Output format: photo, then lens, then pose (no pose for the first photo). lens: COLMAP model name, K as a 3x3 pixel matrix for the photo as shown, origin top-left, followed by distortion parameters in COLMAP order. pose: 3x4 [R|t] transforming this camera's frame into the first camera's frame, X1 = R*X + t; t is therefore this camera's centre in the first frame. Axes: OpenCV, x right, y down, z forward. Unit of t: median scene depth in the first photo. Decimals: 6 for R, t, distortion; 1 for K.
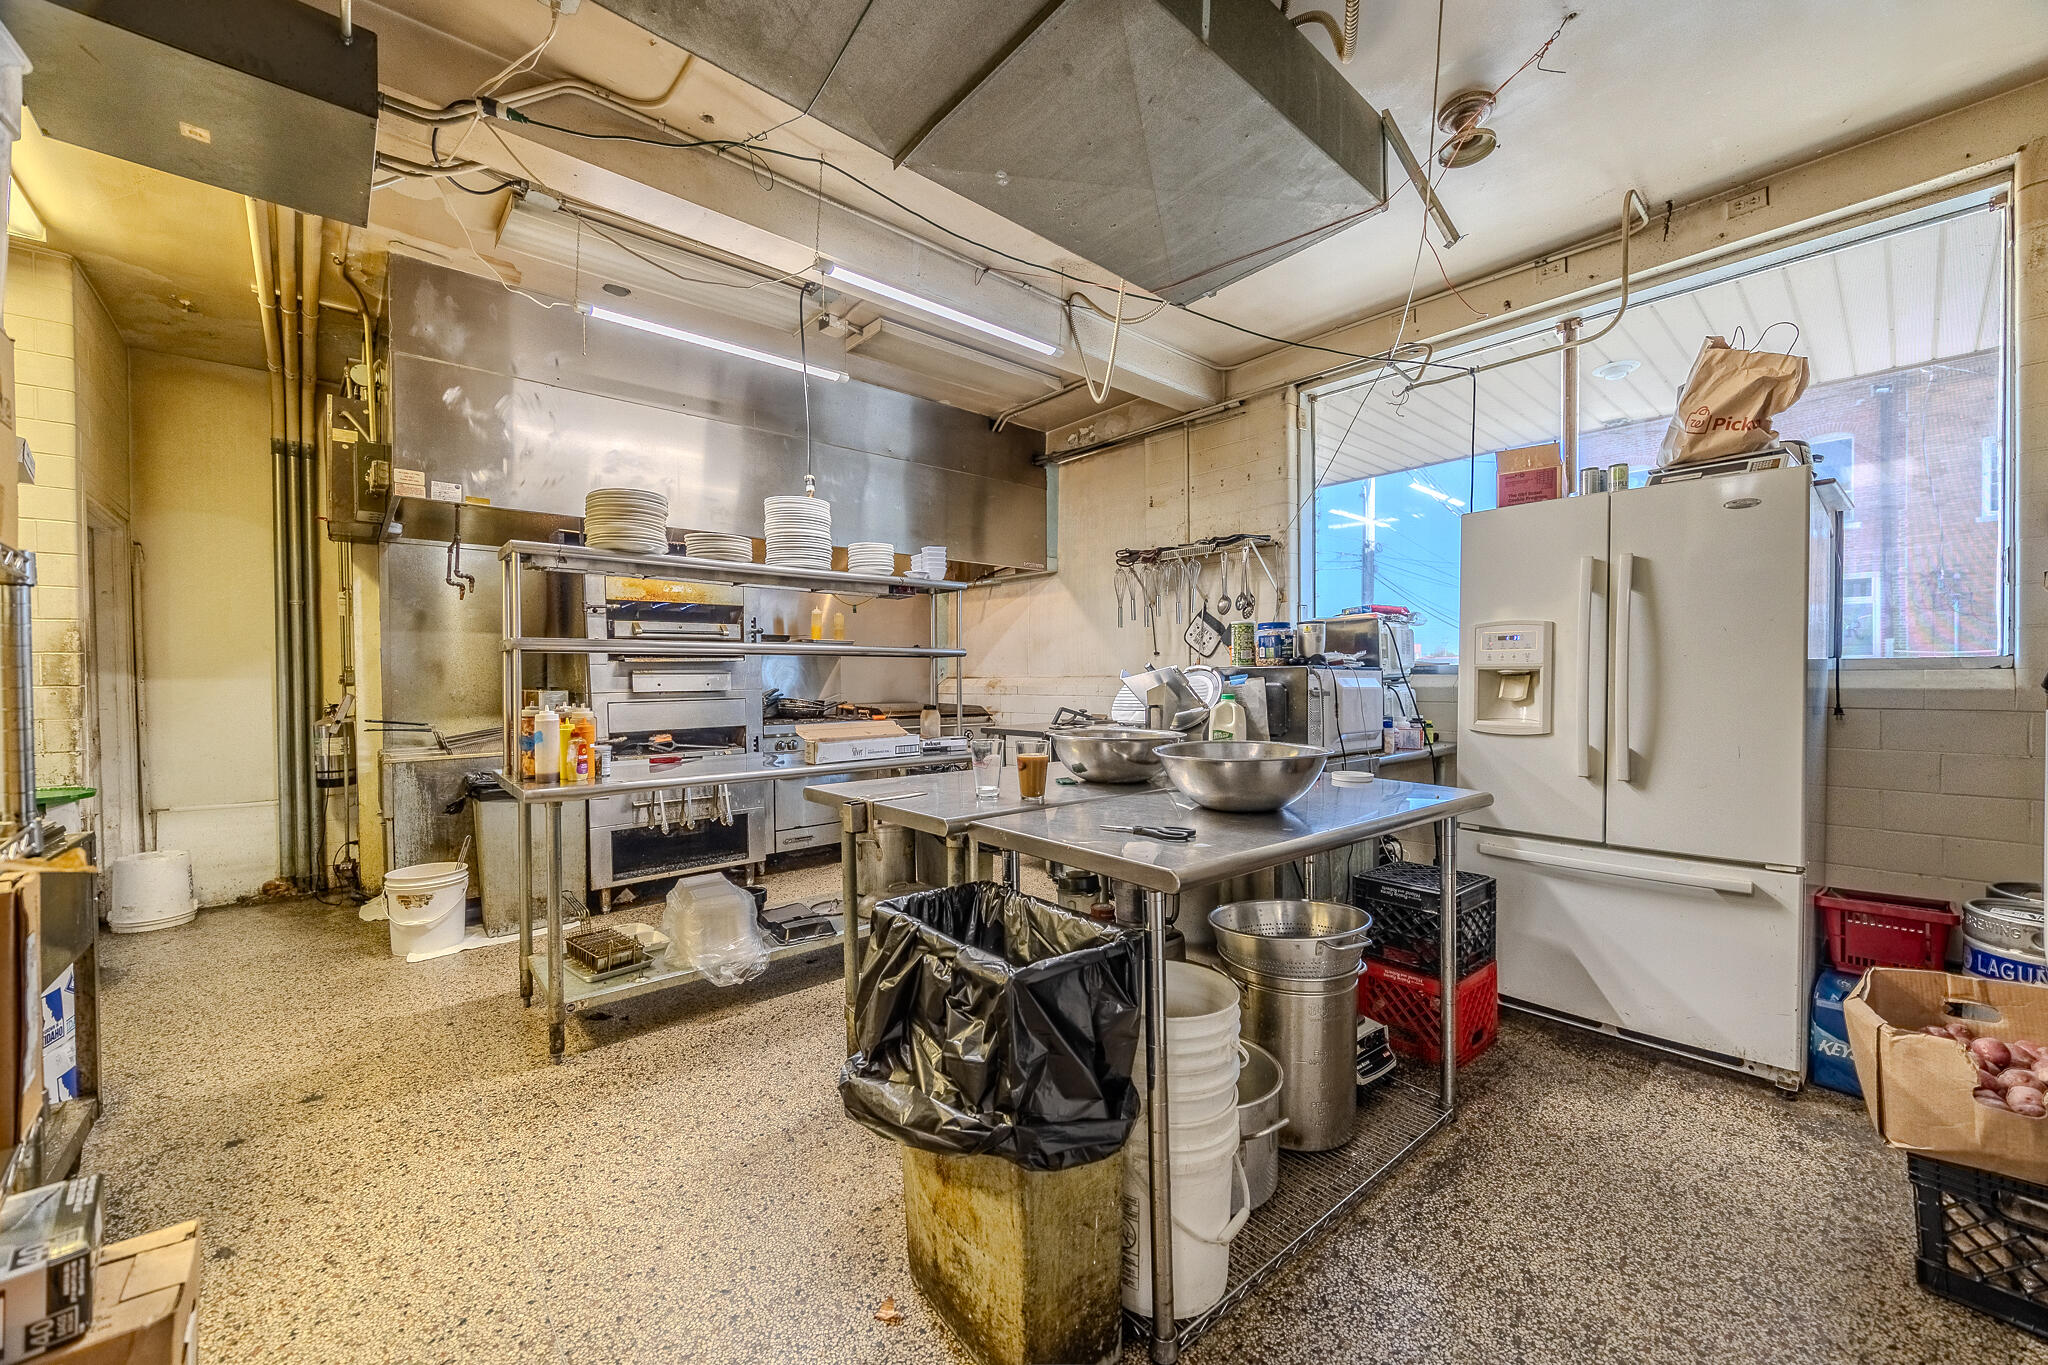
lens RADIAL K [[785.4, 0, 1026.3], [0, 785.4, 685.5], [0, 0, 1]] dist [-0.001108, -0.000244]
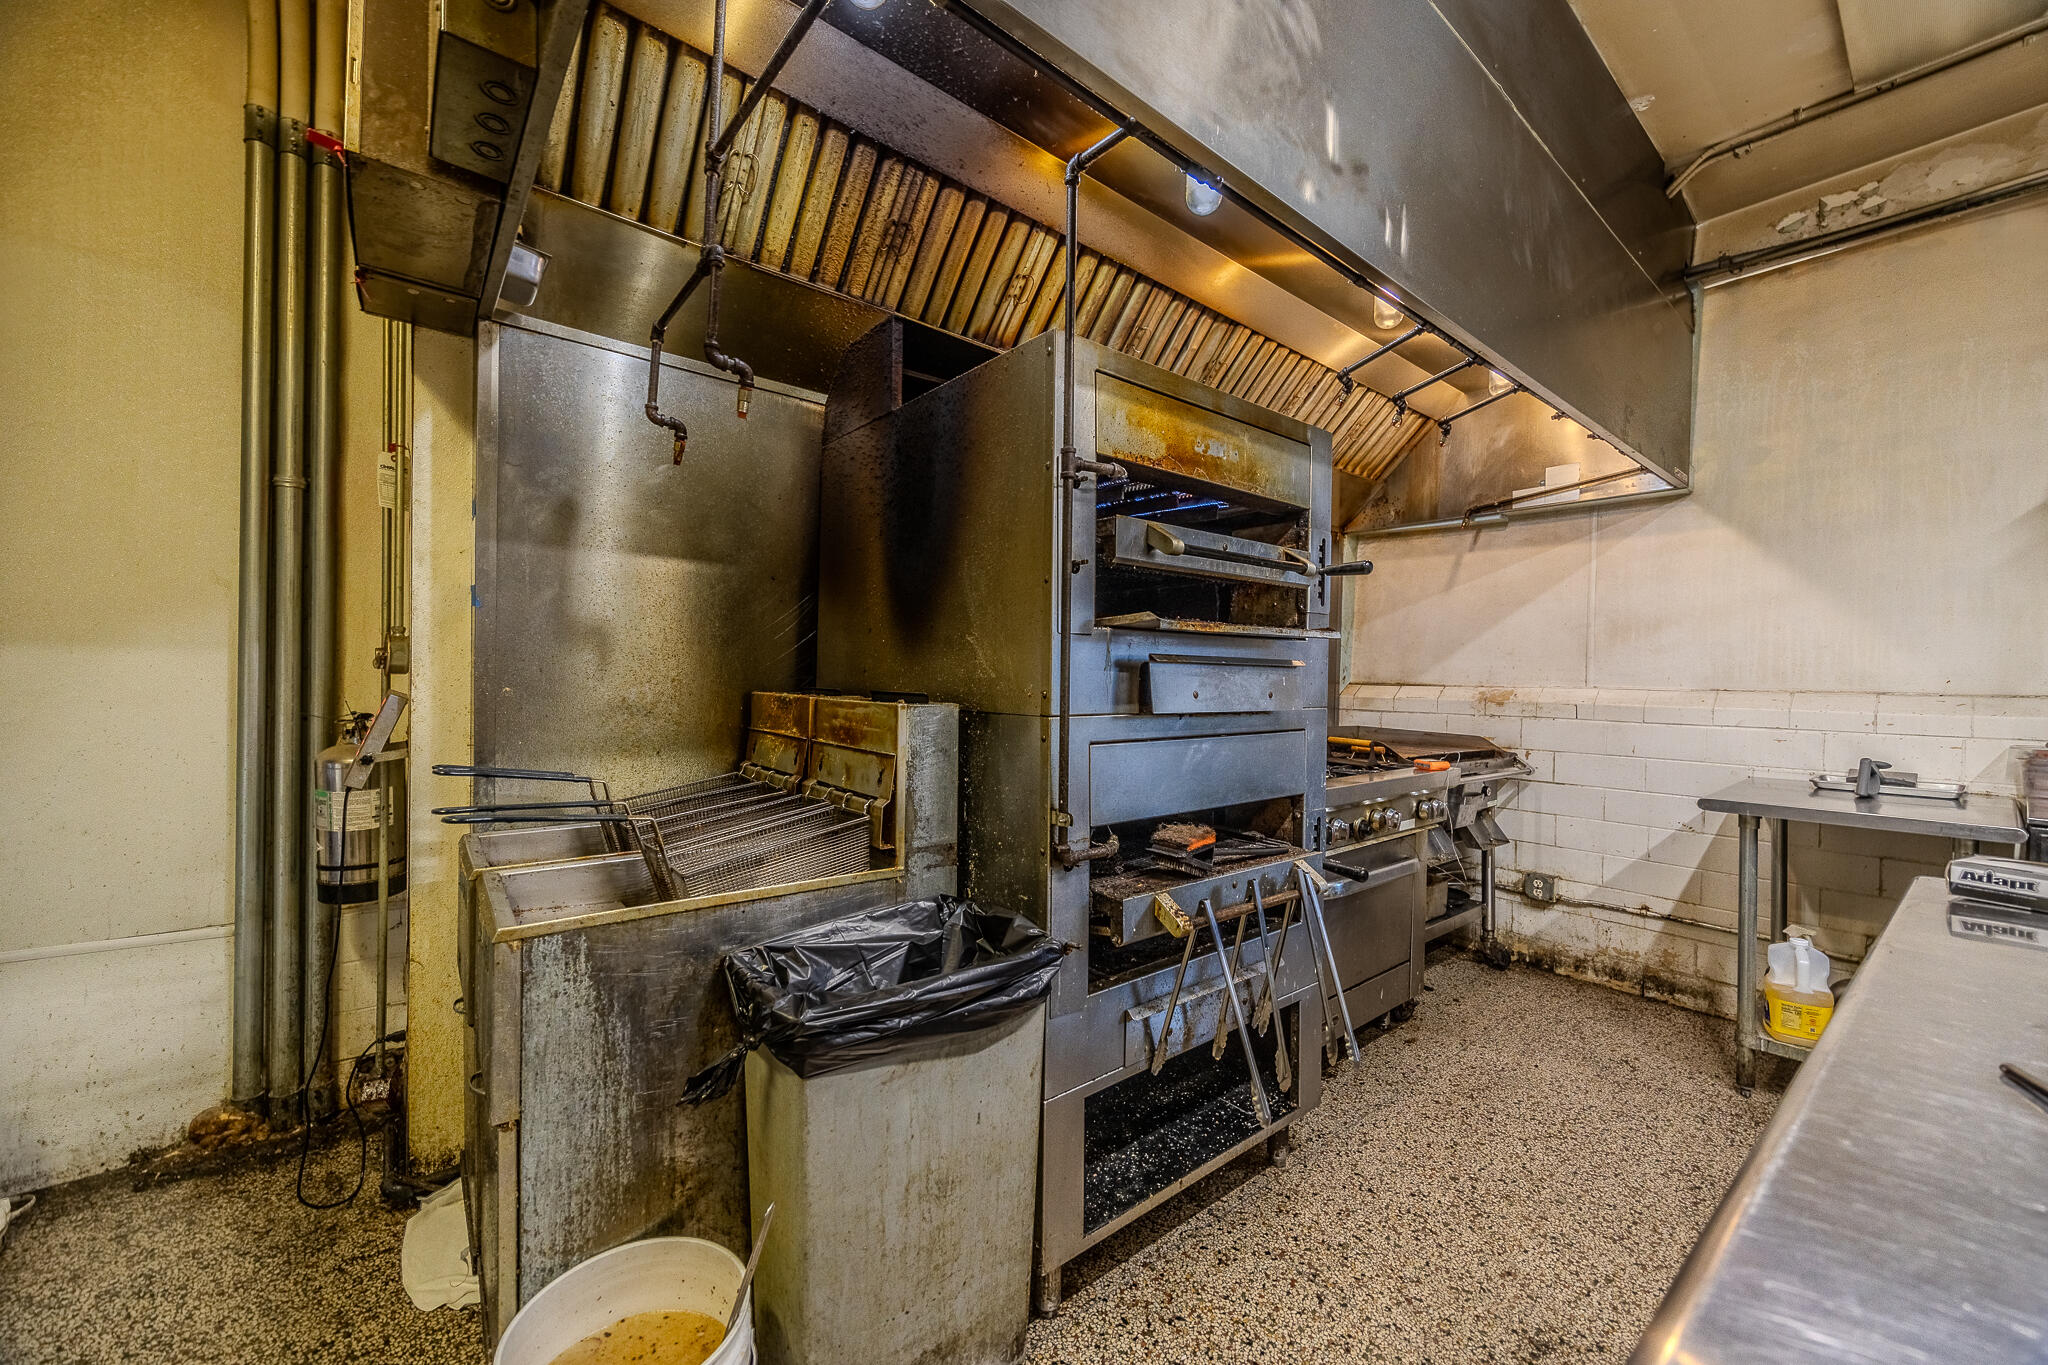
lens RADIAL K [[785.4, 0, 1023.1], [0, 785.4, 678.4], [0, 0, 1]] dist [-0.001108, -0.000244]
pose [[0.998651, 0.027739, -0.043889, -0.495384], [-0.028089, 0.999578, -0.007372, -0.002809], [0.043666, 0.008595, 0.999009, 0.578645]]
